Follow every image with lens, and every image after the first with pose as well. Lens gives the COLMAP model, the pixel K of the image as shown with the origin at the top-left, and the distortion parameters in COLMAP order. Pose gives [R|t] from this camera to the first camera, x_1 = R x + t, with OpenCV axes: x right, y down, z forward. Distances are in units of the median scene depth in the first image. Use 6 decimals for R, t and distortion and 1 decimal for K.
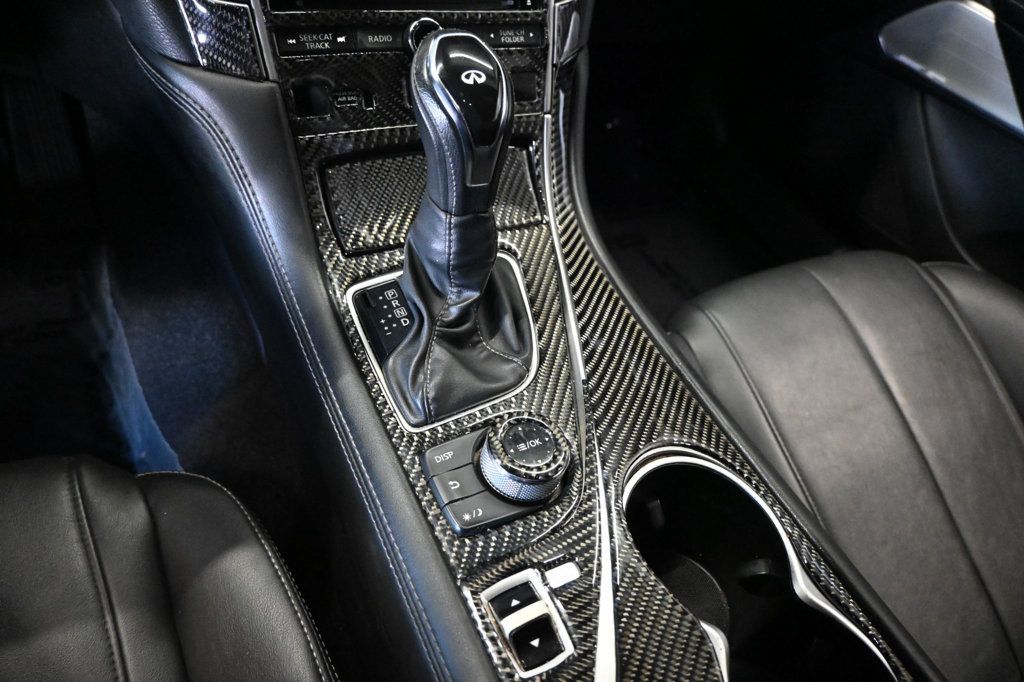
lens RADIAL K [[716.8, 0, 512.0], [0, 716.8, 341.0], [0, 0, 1]] dist [0.004805, 0.002131]
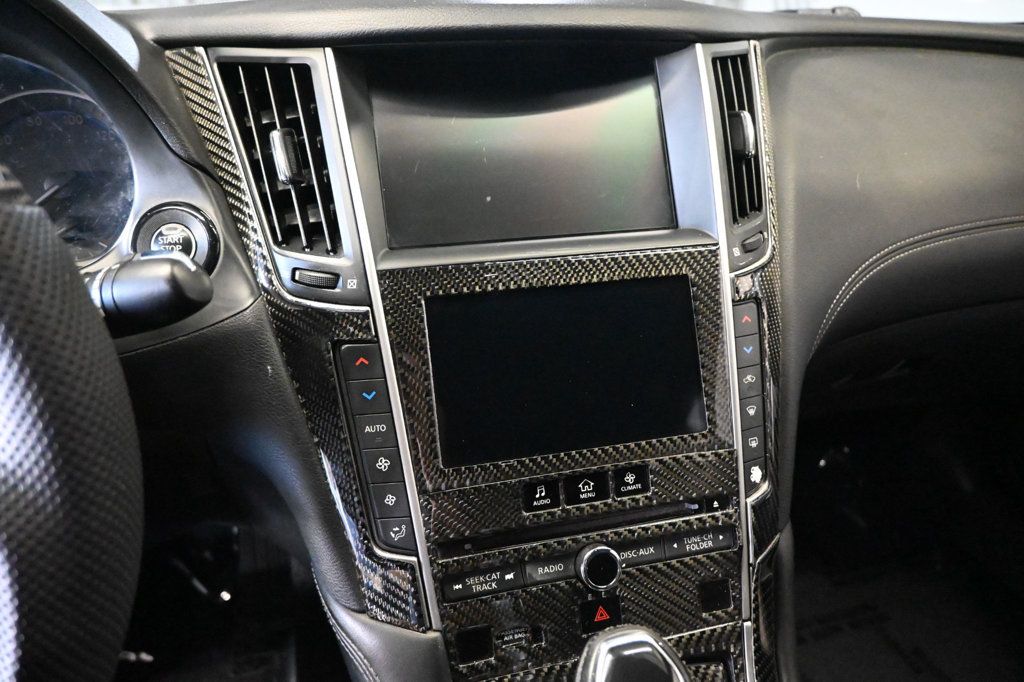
lens RADIAL K [[716.8, 0, 512.0], [0, 716.8, 341.0], [0, 0, 1]] dist [0.004805, 0.002131]
pose [[0.961221, -0.054994, -0.270240, 0.034720], [-0.037444, 0.944815, -0.325458, -0.394785], [0.273225, 0.322956, 0.906117, 0.050463]]
